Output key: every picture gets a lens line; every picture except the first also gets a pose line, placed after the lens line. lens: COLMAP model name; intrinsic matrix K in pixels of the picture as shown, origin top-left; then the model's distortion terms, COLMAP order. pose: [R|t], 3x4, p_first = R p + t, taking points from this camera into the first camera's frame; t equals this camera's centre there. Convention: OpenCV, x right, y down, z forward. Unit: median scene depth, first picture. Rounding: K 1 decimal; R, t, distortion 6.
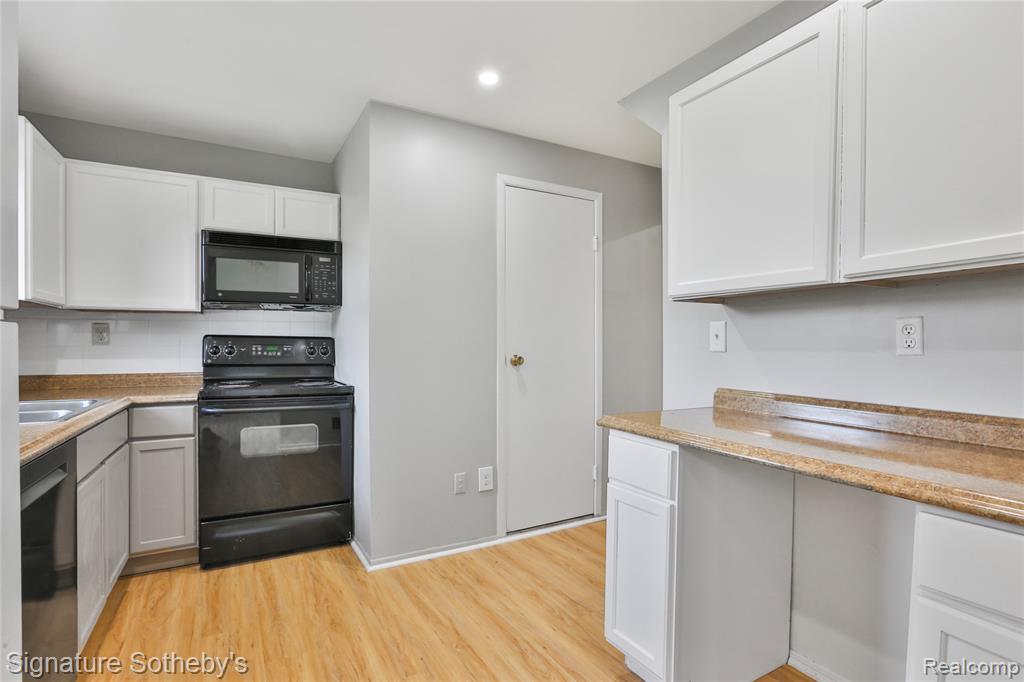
lens RADIAL K [[504.1, 0, 511.6], [0, 504.1, 338.0], [0, 0, 1]] dist [-0.049480, 0.017284]
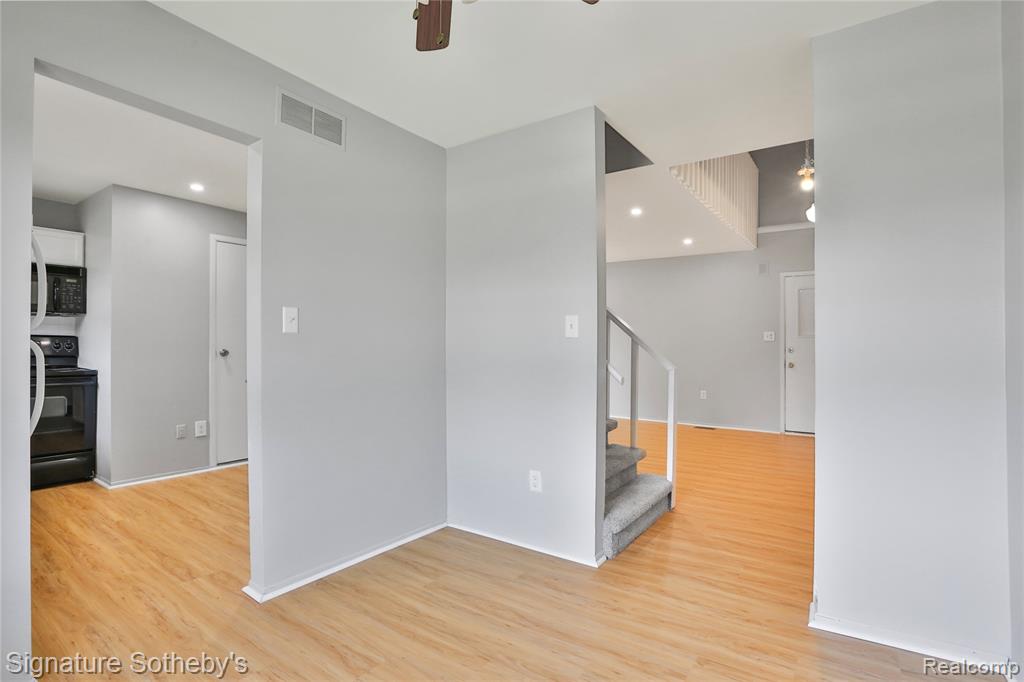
lens RADIAL K [[475.8, 0, 512.0], [0, 475.8, 341.0], [0, 0, 1]] dist [-0.035106, 0.000022]
pose [[0.900670, 0.009839, 0.434392, 0.185400], [-0.015250, 0.999843, 0.008974, -0.019501], [-0.434235, -0.014707, 0.900679, -0.723769]]
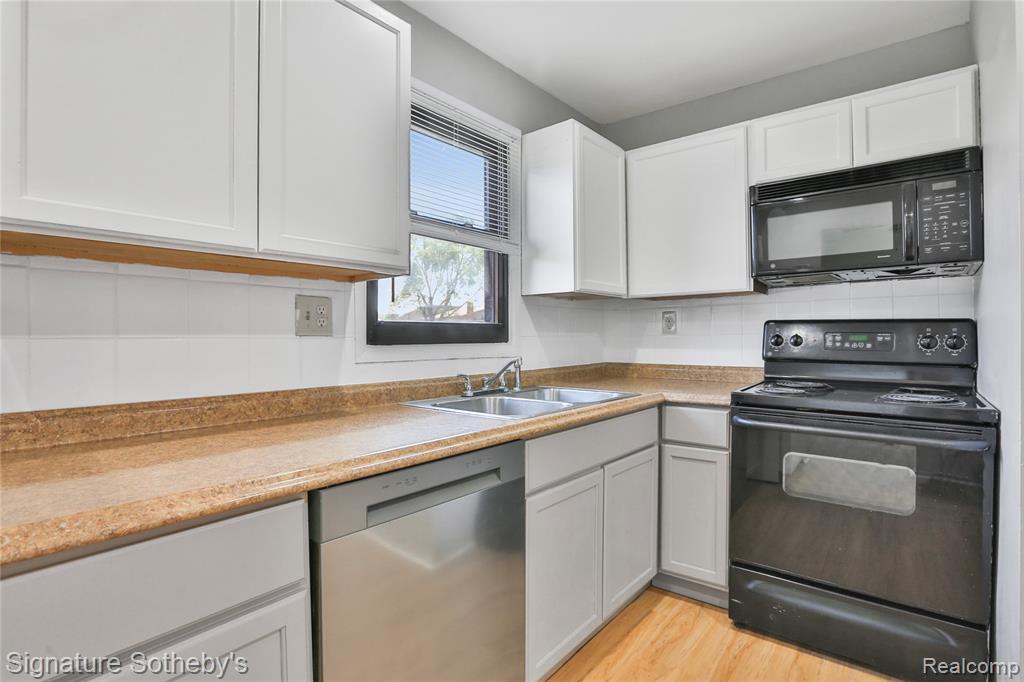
lens RADIAL K [[504.1, 0, 511.6], [0, 504.1, 338.0], [0, 0, 1]] dist [-0.049480, 0.017284]
pose [[0.372772, 0.001086, -0.927922, -0.034251], [0.018819, 0.999785, 0.008730, 0.006915], [0.927732, -0.020717, 0.372672, 0.332141]]
